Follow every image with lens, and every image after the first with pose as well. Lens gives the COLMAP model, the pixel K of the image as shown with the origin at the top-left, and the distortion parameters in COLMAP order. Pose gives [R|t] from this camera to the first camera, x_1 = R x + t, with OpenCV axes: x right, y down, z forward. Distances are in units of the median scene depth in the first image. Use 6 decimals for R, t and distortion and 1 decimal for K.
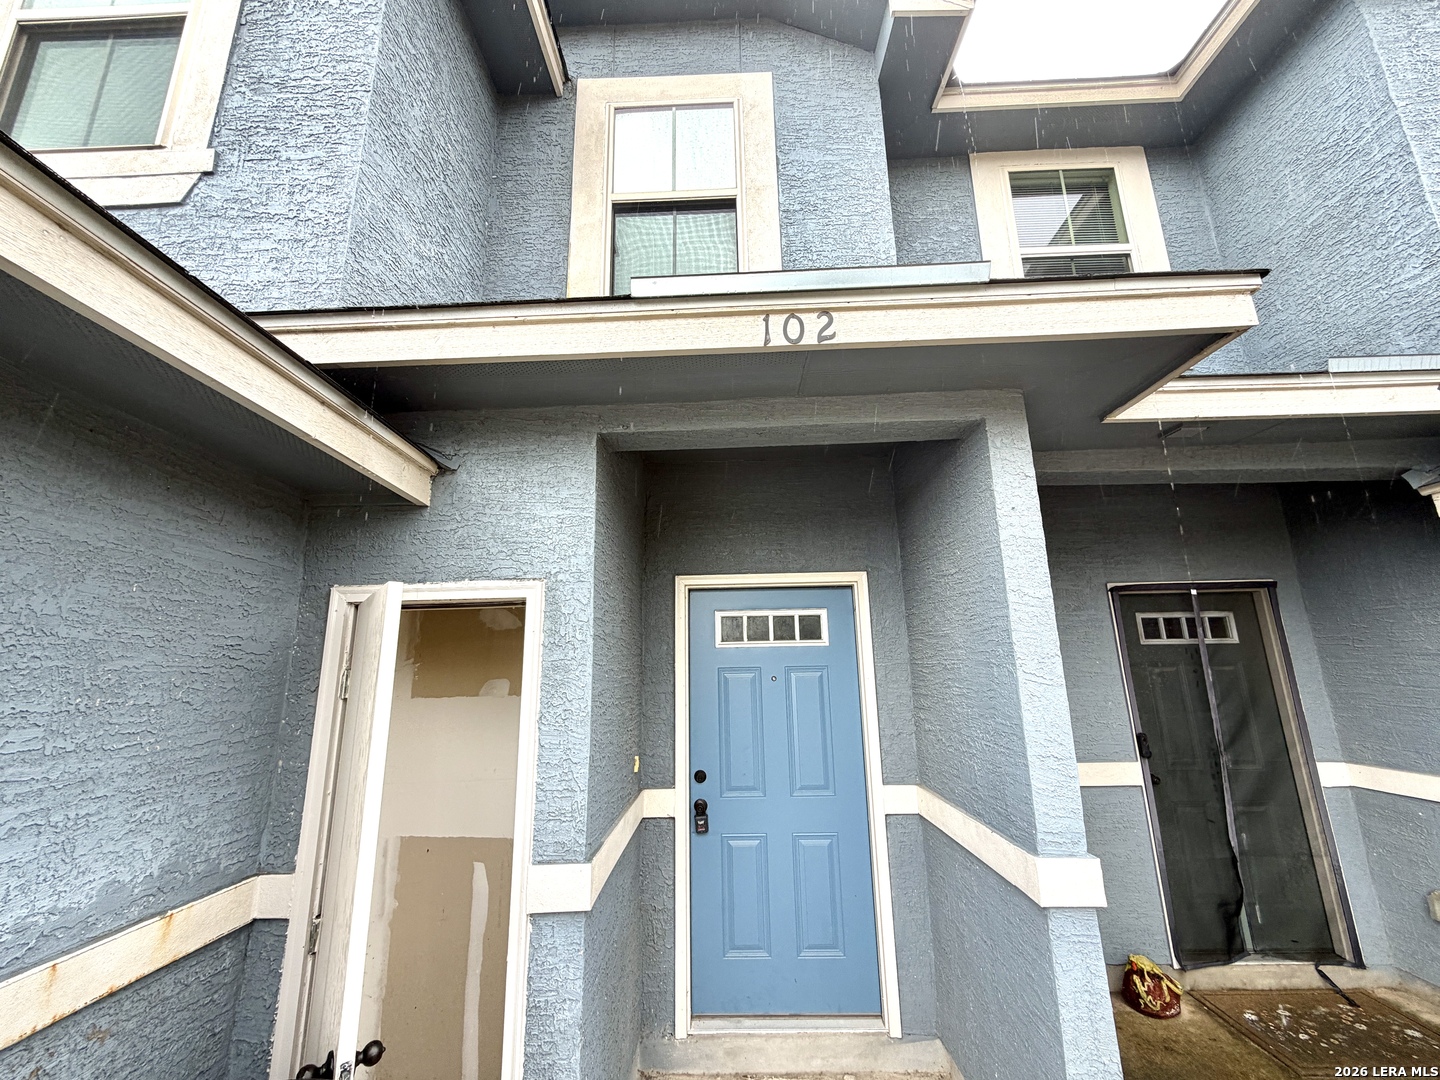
lens RADIAL K [[572.9, 0, 724.4], [0, 572.9, 546.5], [0, 0, 1]] dist [0.000425, 0.000559]
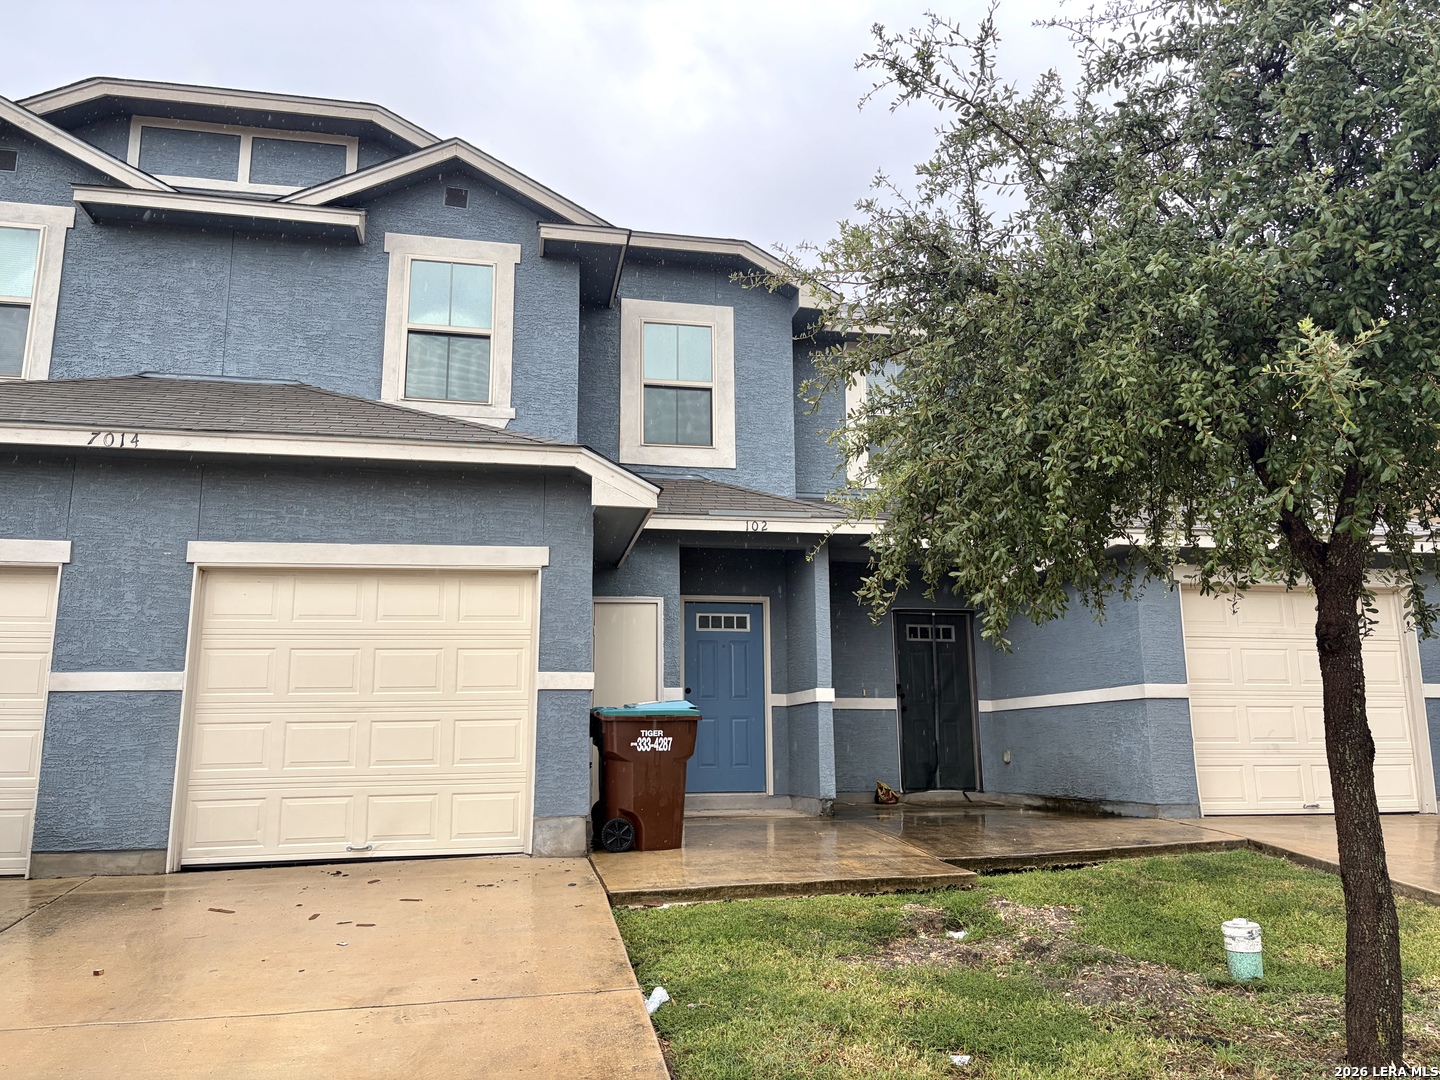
lens RADIAL K [[1091.4, 0, 718.5], [0, 1091.4, 540.9], [0, 0, 1]] dist [0.009035, 0.000321]
pose [[0.976452, 0.054912, 0.208631, -0.743809], [-0.059021, 0.998165, 0.013513, -0.194133], [-0.207506, -0.025508, 0.977901, -2.731009]]
